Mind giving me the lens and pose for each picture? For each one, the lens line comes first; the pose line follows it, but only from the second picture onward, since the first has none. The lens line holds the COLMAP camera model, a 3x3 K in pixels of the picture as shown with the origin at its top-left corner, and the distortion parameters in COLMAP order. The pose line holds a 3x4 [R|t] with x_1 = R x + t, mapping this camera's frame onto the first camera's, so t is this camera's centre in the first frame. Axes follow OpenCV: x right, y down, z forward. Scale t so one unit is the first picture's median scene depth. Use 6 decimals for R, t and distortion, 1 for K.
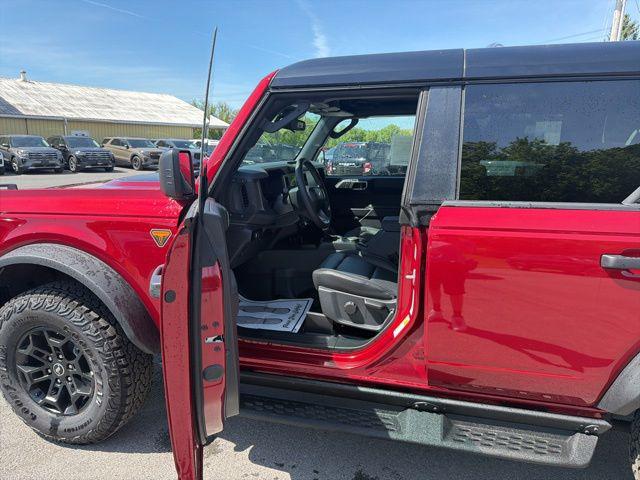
lens RADIAL K [[453.5, 0, 316.9], [0, 453.5, 240.8], [0, 0, 1]] dist [0.002717, -0.008467]
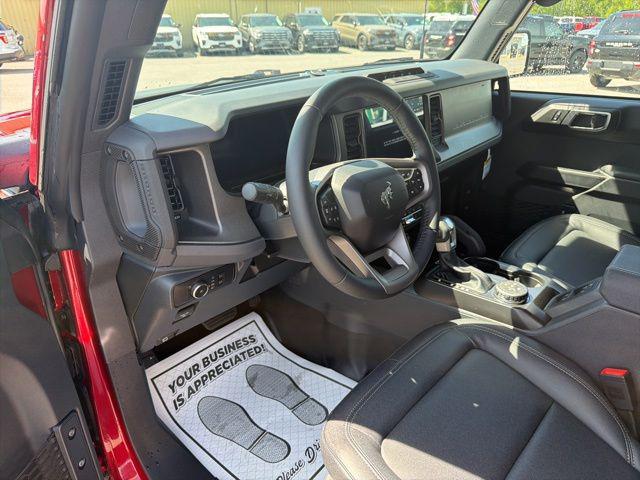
lens RADIAL K [[453.5, 0, 316.9], [0, 453.5, 240.8], [0, 0, 1]] dist [0.002717, -0.008467]
pose [[0.878771, 0.188125, -0.438601, 0.121012], [-0.075766, 0.962368, 0.260975, -0.165811], [0.471191, -0.196106, 0.859954, 0.754960]]
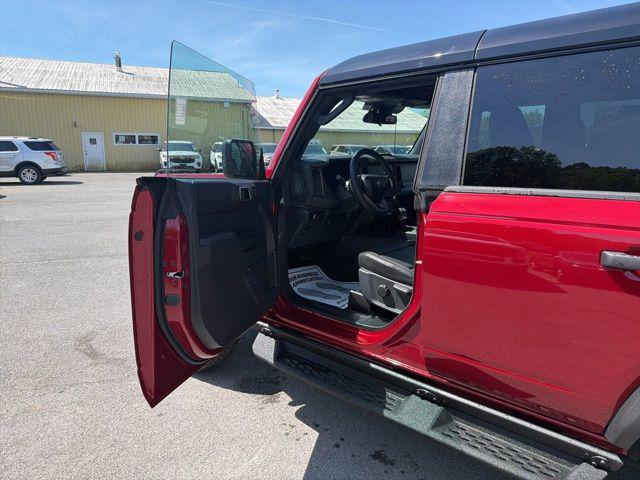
lens RADIAL K [[457.0, 0, 320.0], [0, 457.0, 240.0], [0, 0, 1]] dist [0.028180, -0.049824]
pose [[0.886270, 0.084064, -0.455476, 0.418679], [-0.093038, 0.995659, 0.002728, 0.043474], [0.453728, 0.039959, 0.890244, -0.007682]]
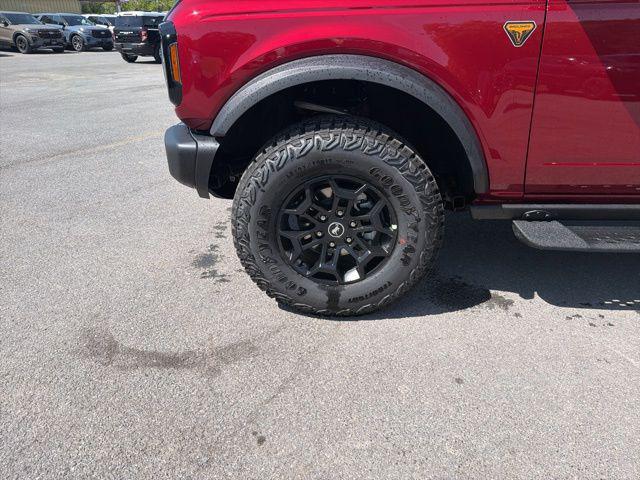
lens RADIAL K [[453.5, 0, 316.9], [0, 453.5, 240.8], [0, 0, 1]] dist [0.002717, -0.008467]
pose [[0.976983, -0.106381, 0.184899, -0.744015], [0.059870, 0.968680, 0.240986, 0.109029], [-0.204744, -0.224370, 0.952753, 0.247428]]
